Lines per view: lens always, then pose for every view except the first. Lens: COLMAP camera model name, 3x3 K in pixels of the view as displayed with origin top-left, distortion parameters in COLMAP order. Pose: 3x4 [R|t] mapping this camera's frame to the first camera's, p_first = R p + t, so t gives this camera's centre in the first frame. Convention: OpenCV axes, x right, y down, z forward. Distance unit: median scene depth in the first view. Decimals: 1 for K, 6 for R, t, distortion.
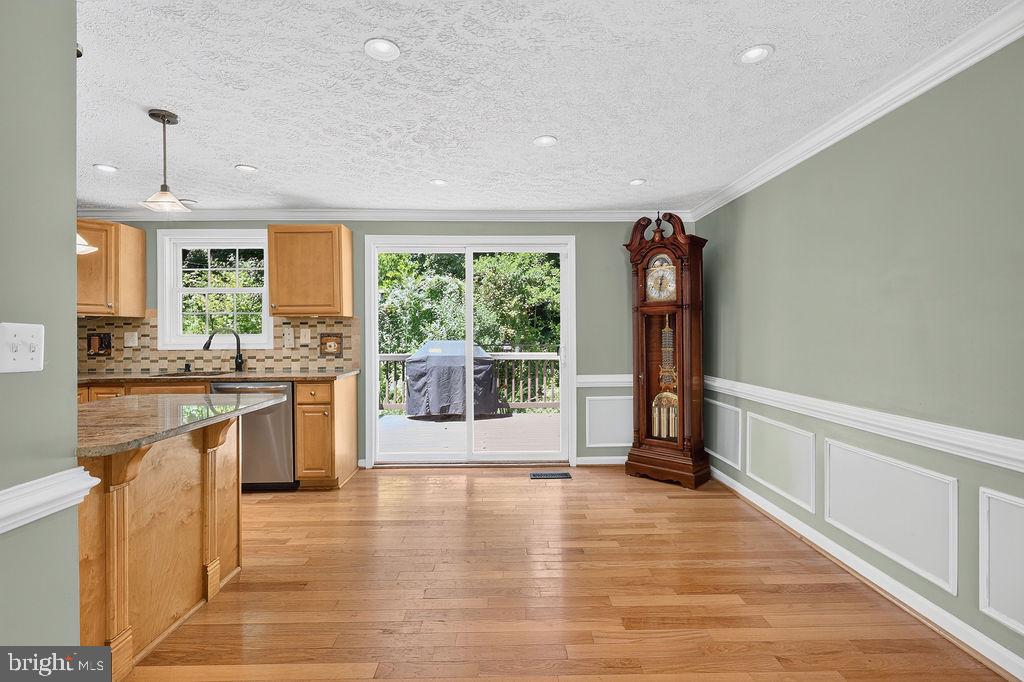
lens RADIAL K [[474.3, 0, 514.5], [0, 474.3, 336.3], [0, 0, 1]] dist [0.002096, 0.000733]
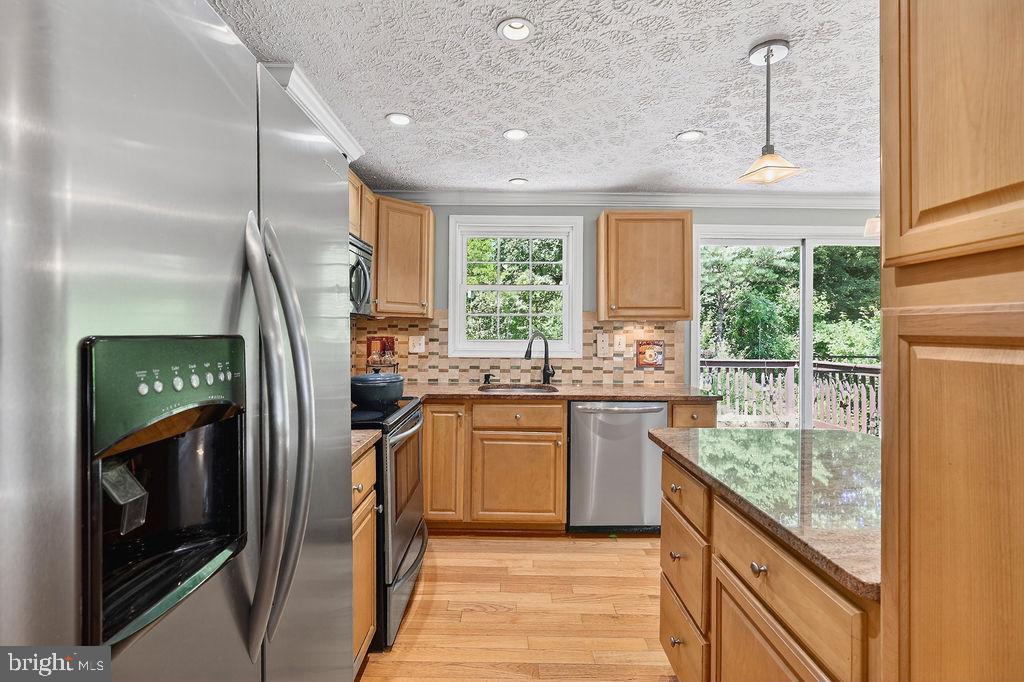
lens RADIAL K [[474.3, 0, 508.3], [0, 474.3, 332.8], [0, 0, 1]] dist [0.002096, 0.000733]
pose [[0.999566, 0.014493, -0.025641, -0.622337], [-0.014524, 0.999894, -0.001059, -0.015621], [0.025623, 0.001431, 0.999671, 0.155552]]
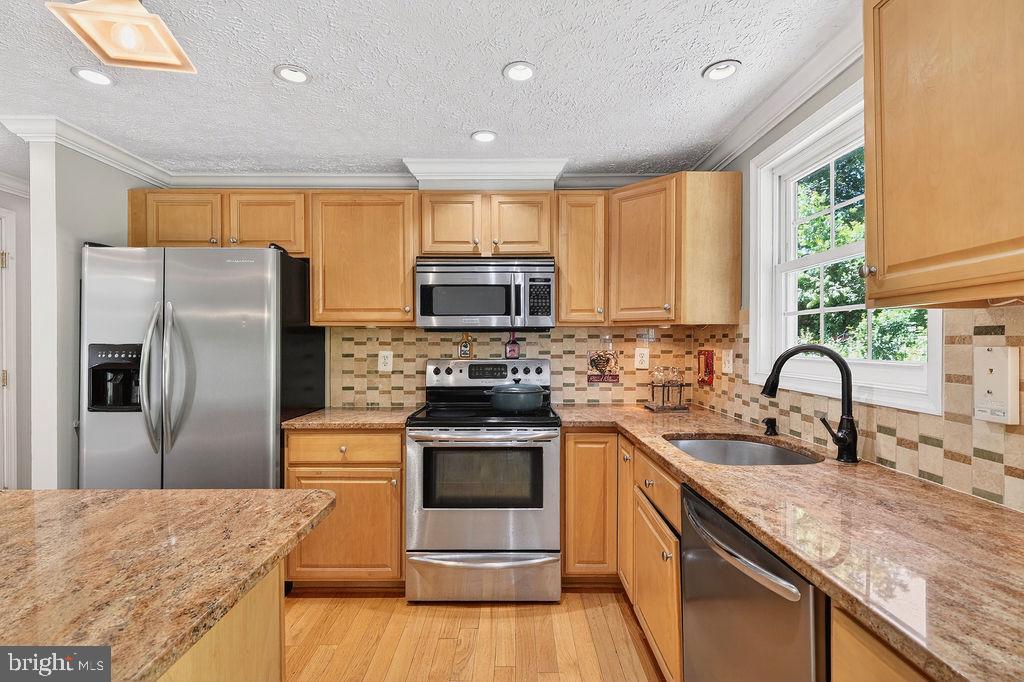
lens RADIAL K [[474.3, 0, 512.7], [0, 474.3, 339.7], [0, 0, 1]] dist [0.002096, 0.000733]
pose [[-0.008578, 0.002672, -0.999960, -0.204783], [-0.005136, 0.999983, 0.002716, -0.021102], [0.999950, 0.005159, -0.008564, 0.731849]]
